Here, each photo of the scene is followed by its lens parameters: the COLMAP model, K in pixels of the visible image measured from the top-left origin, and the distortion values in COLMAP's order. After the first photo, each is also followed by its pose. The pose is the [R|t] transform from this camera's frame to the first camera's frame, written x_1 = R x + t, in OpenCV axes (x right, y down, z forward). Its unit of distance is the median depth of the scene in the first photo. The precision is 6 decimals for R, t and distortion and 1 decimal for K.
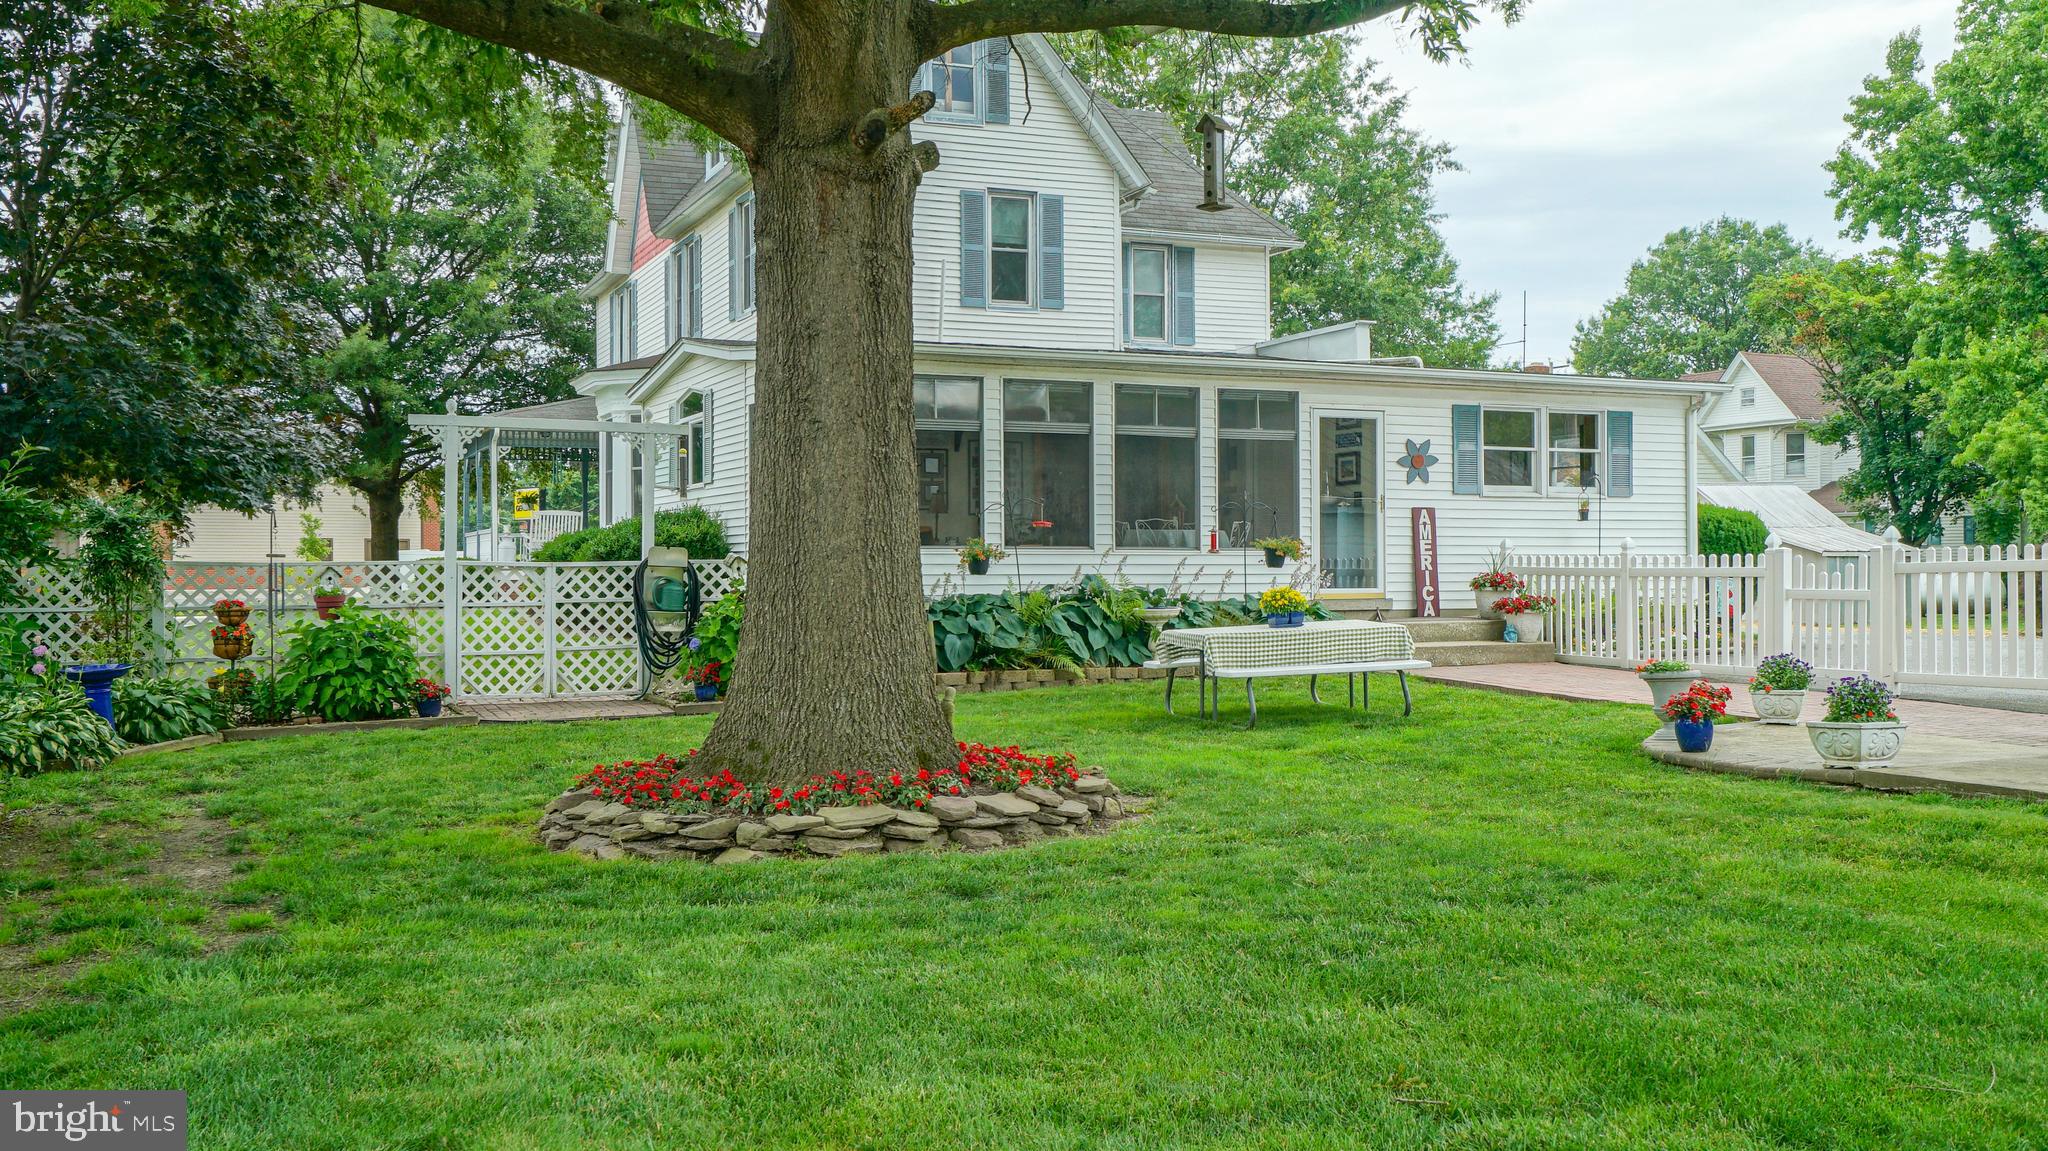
lens RADIAL K [[1725.9, 0, 1032.0], [0, 1725.9, 565.1], [0, 0, 1]] dist [0.019371, 0.011785]
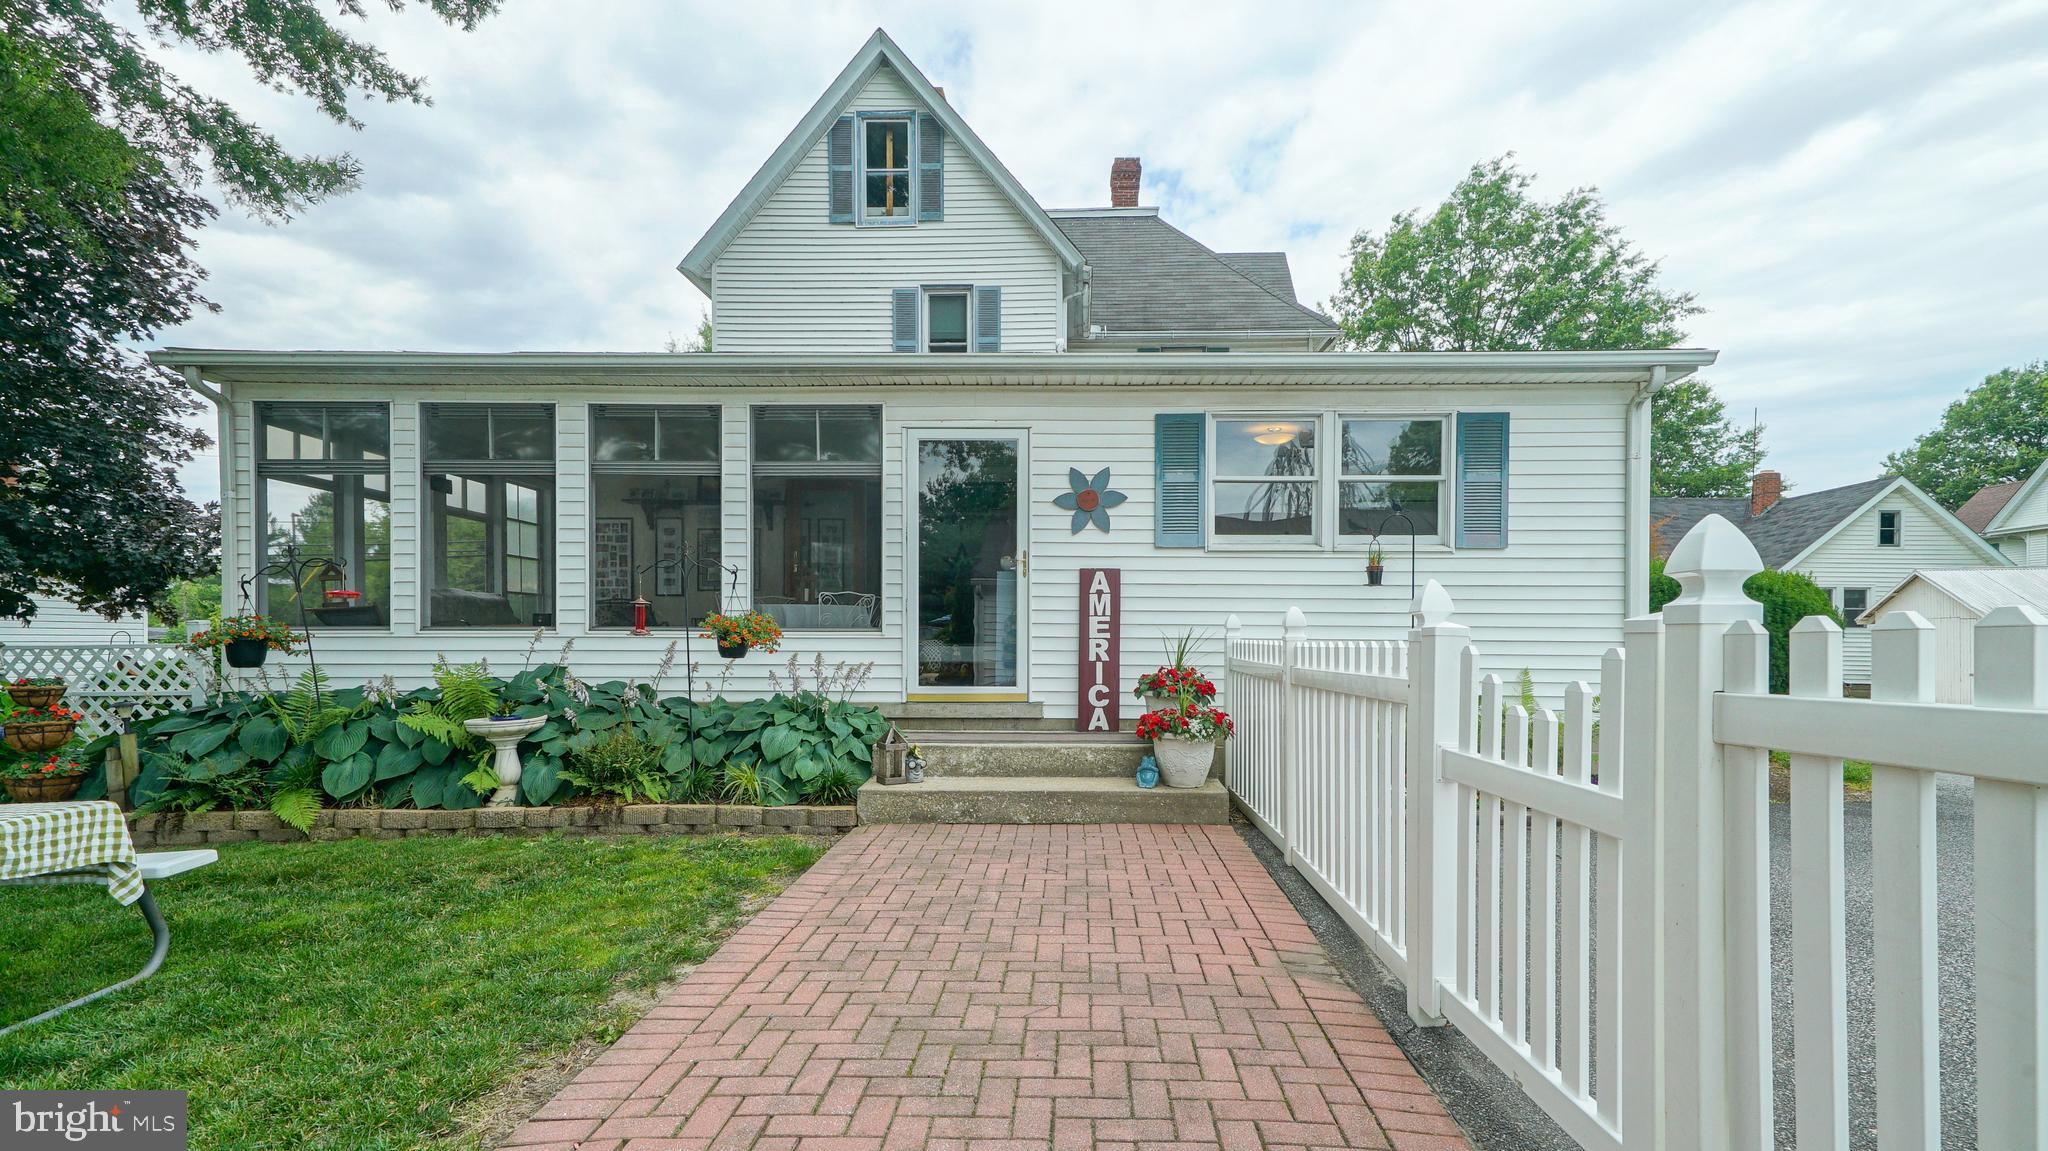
lens RADIAL K [[929.9, 0, 1061.0], [0, 929.9, 644.1], [0, 0, 1]] dist [0.045208, -0.002215]
pose [[0.908627, 0.006569, -0.417557, 0.365042], [-0.006240, 0.999978, 0.002151, -0.004455], [0.417562, 0.000651, 0.908648, 0.661350]]
